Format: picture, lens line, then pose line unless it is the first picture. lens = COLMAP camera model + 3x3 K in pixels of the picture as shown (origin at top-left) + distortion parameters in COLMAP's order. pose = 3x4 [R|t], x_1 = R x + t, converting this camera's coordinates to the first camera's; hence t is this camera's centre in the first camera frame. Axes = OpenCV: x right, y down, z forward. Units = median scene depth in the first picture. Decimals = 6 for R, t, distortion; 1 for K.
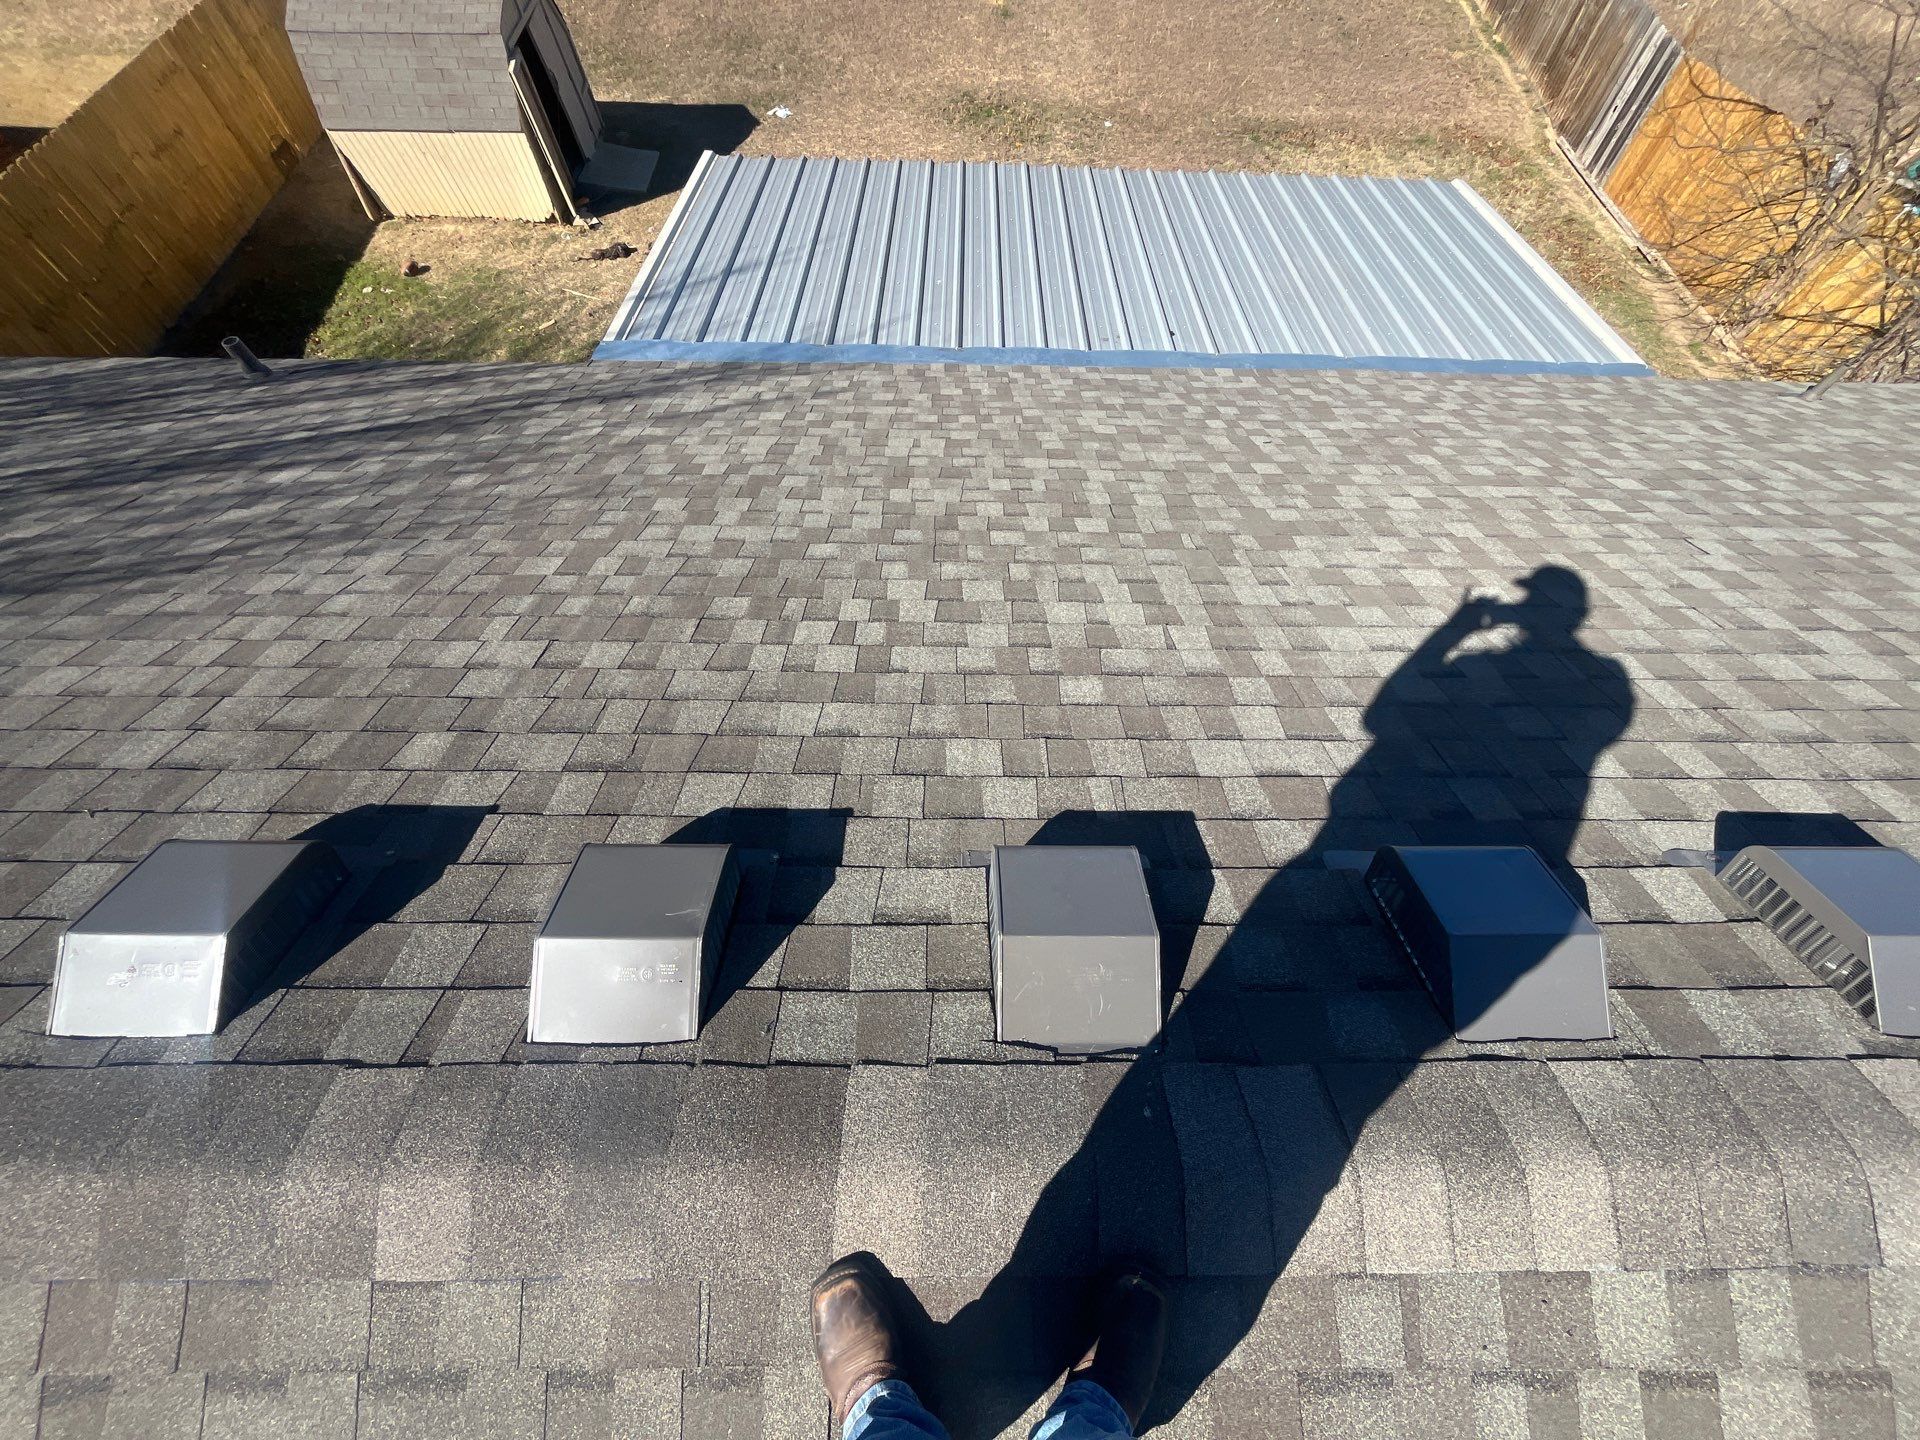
lens RADIAL K [[785.8, 0, 965.5], [0, 785.8, 707.3], [0, 0, 1]] dist [-0.002342, -0.000309]
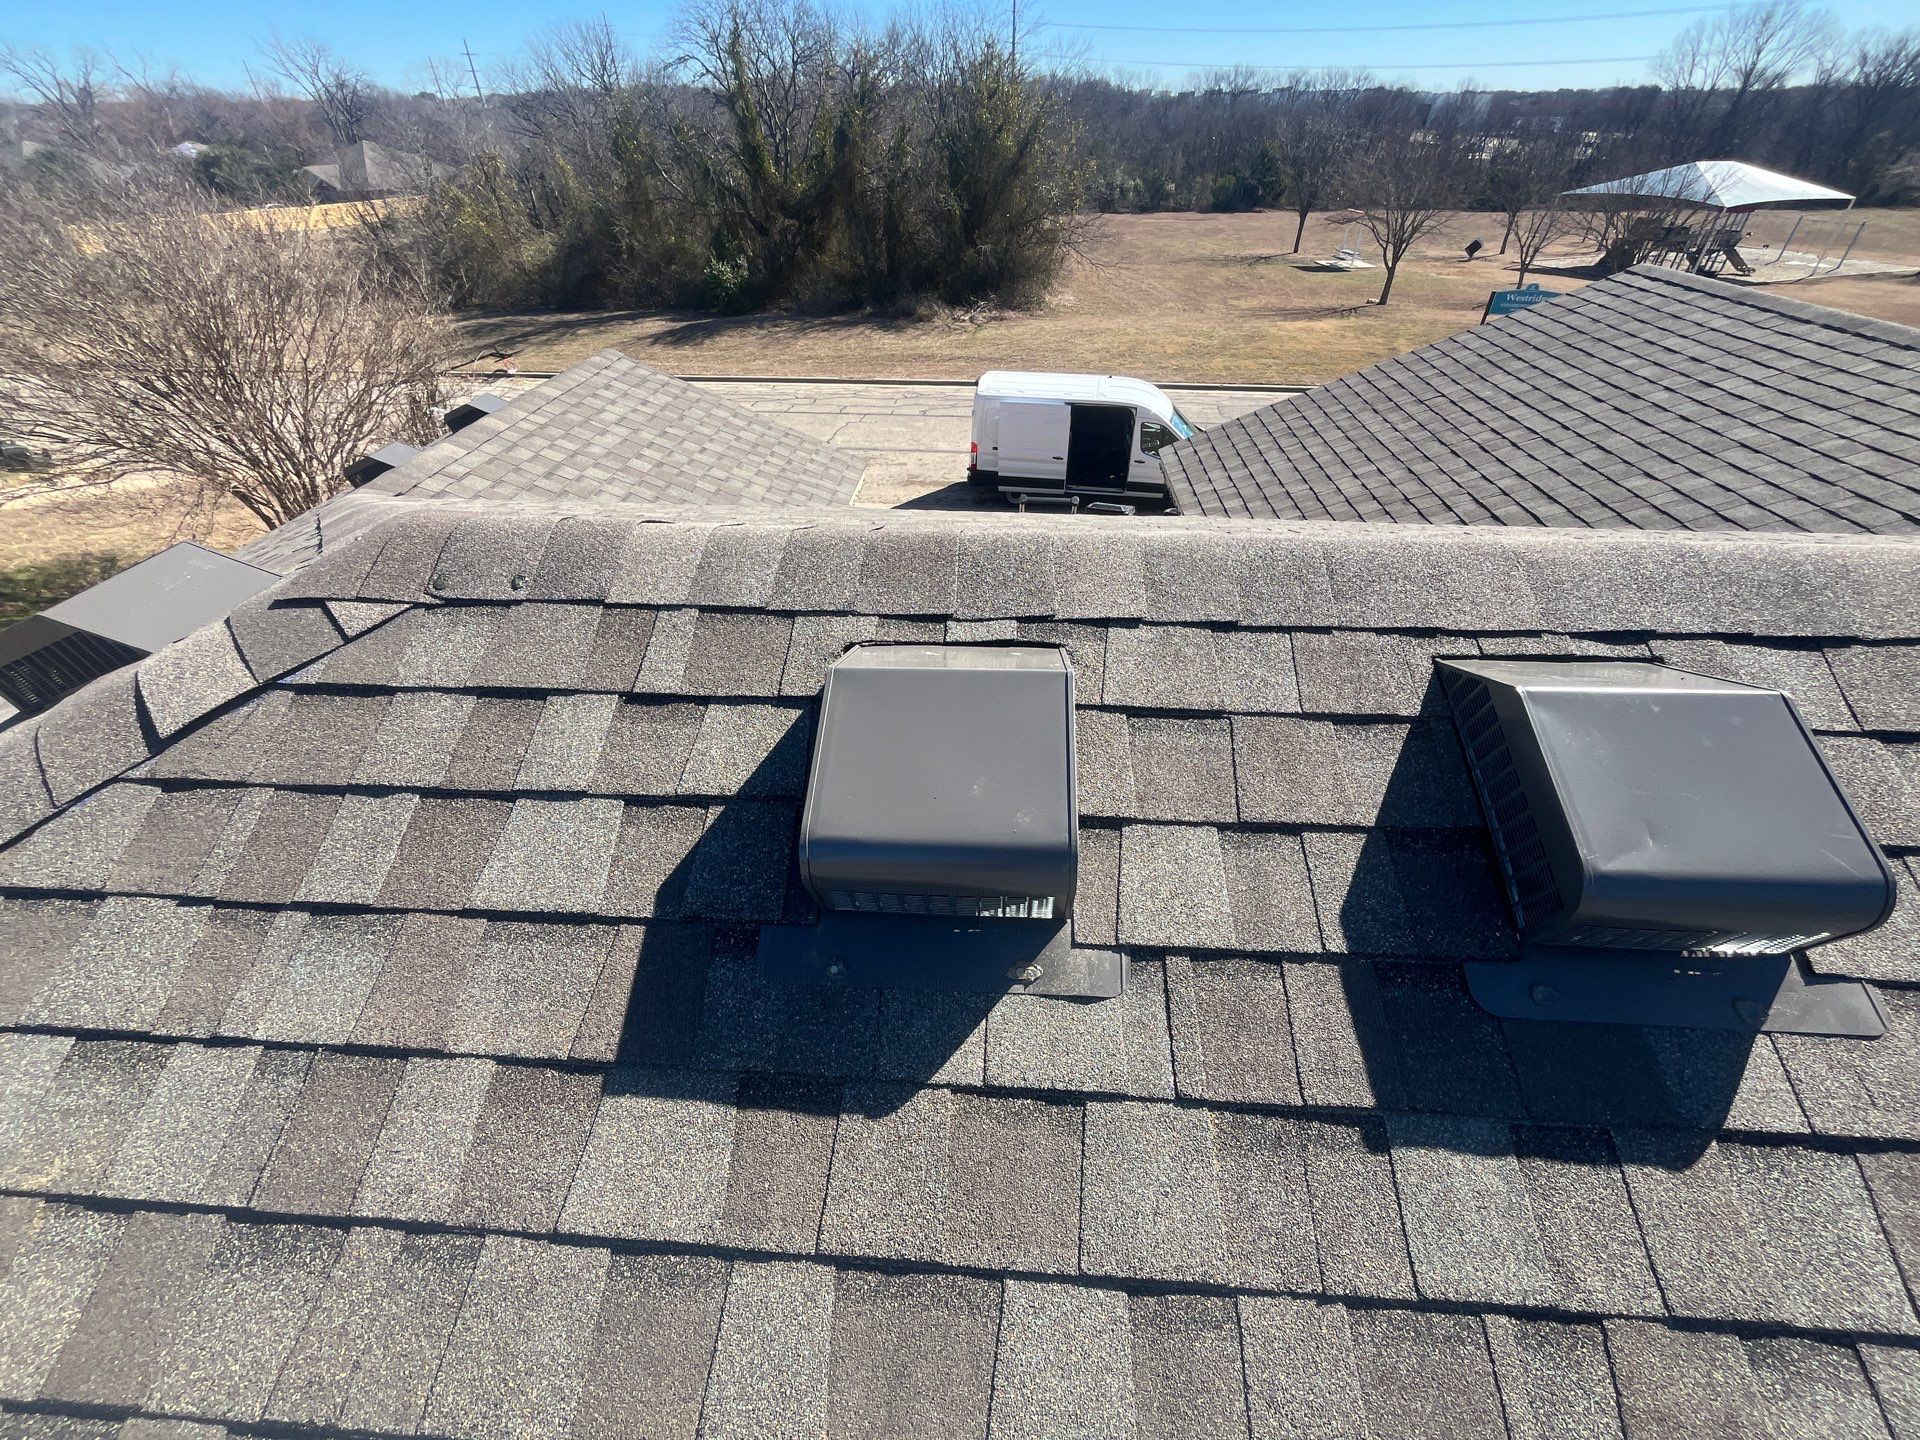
lens RADIAL K [[785.8, 0, 942.9], [0, 785.8, 737.1], [0, 0, 1]] dist [-0.002342, -0.000309]
pose [[-0.997299, -0.052719, 0.051141, 1.061748], [0.056272, -0.100942, 0.993300, -0.304568], [-0.047204, 0.993495, 0.103636, 0.862375]]
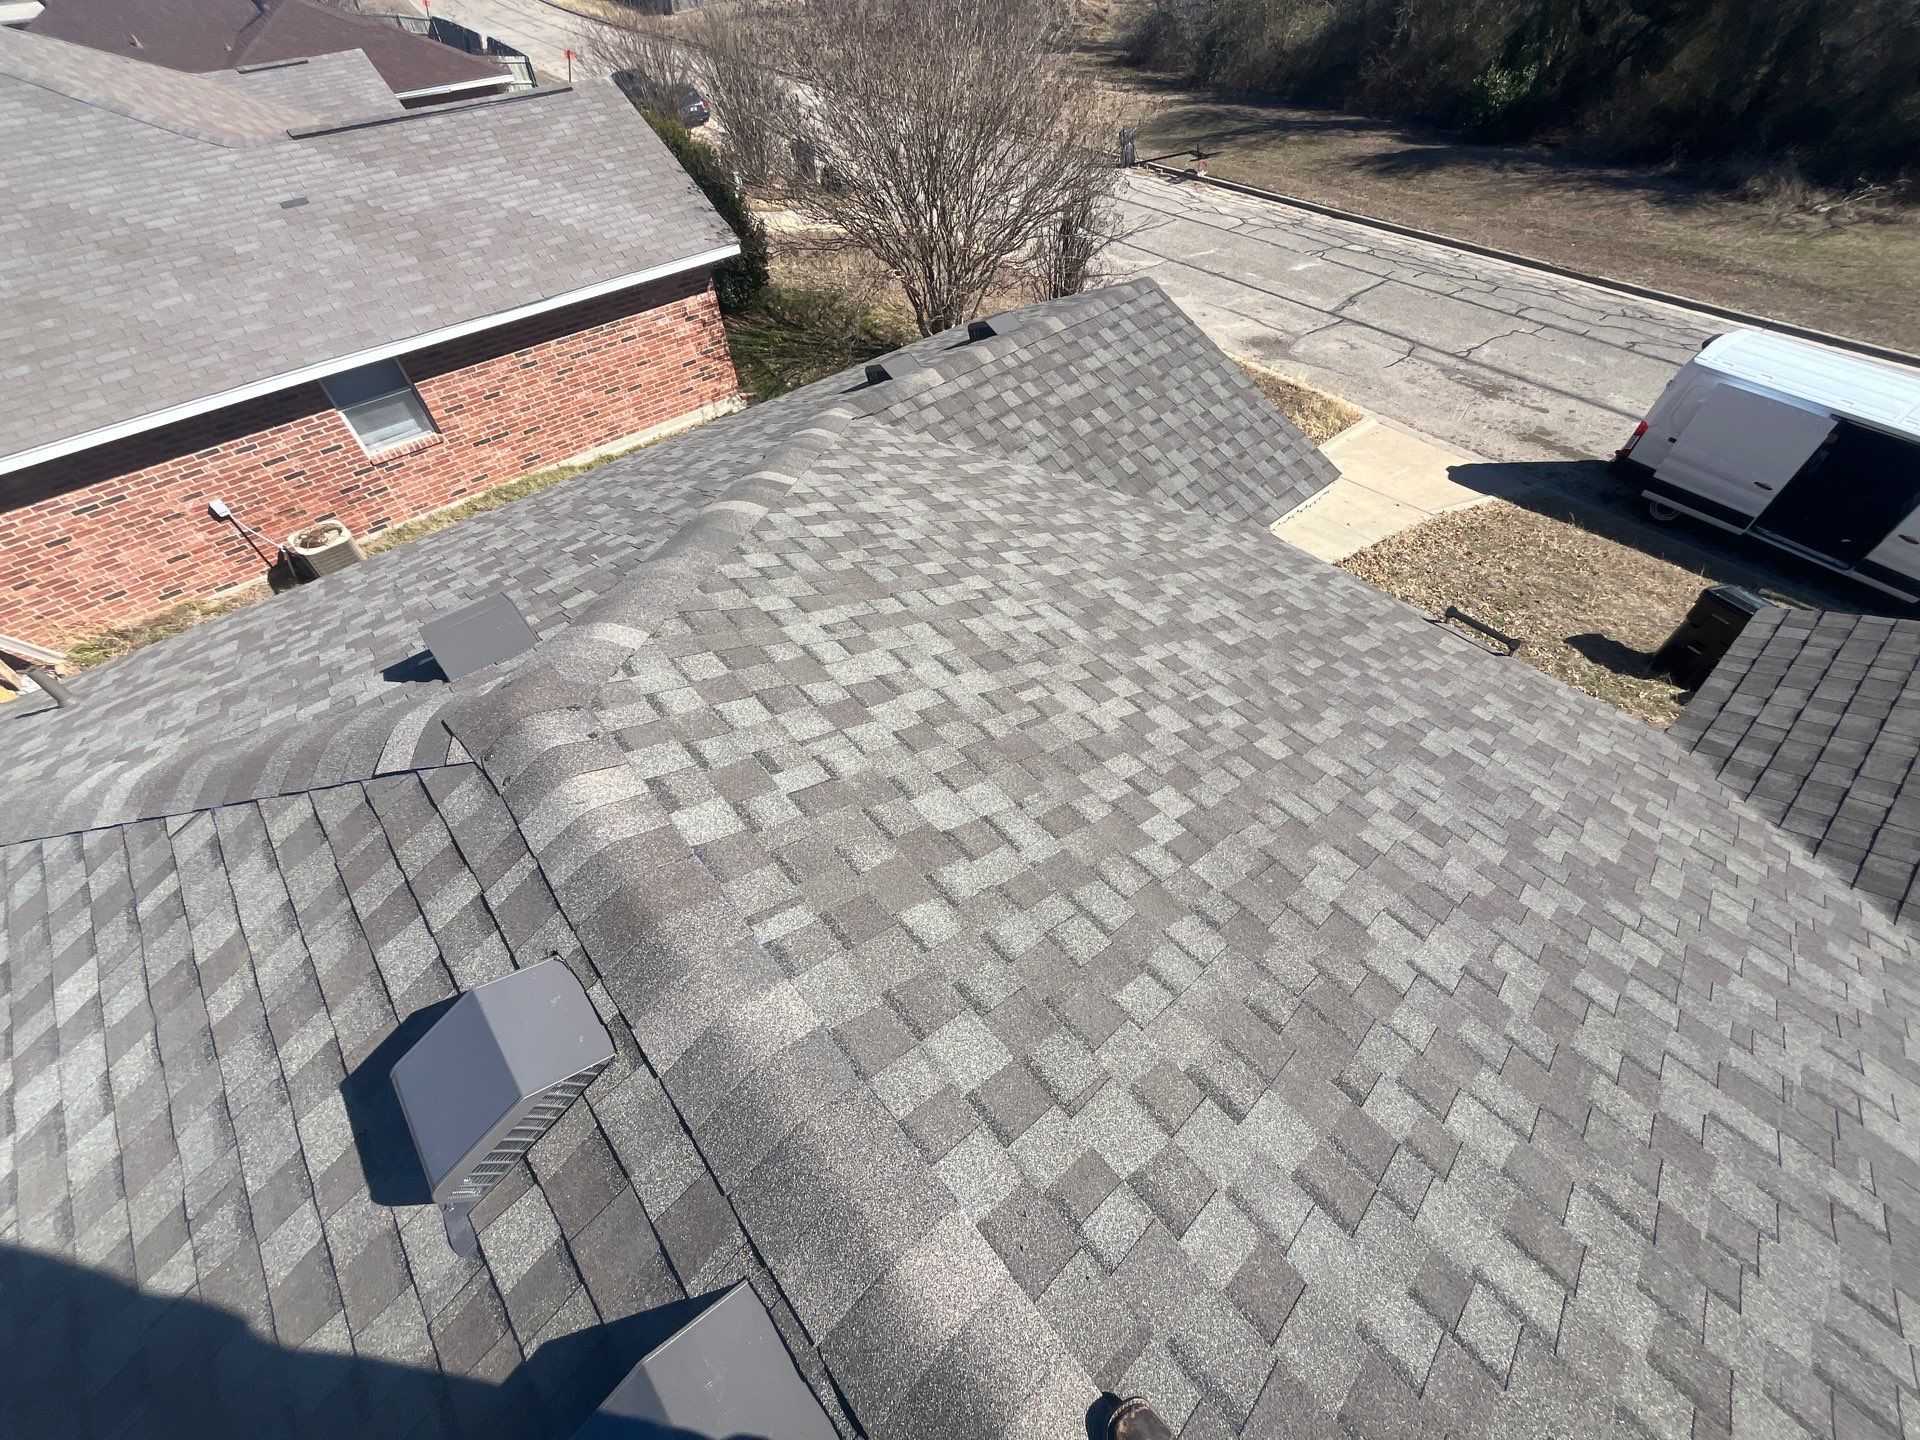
lens RADIAL K [[785.8, 0, 965.2], [0, 785.8, 712.6], [0, 0, 1]] dist [-0.002342, -0.000309]
pose [[-0.655513, -0.561932, 0.504515, 0.475038], [0.653251, -0.086737, 0.752157, -0.047794], [-0.378901, 0.822623, 0.423940, -0.049707]]
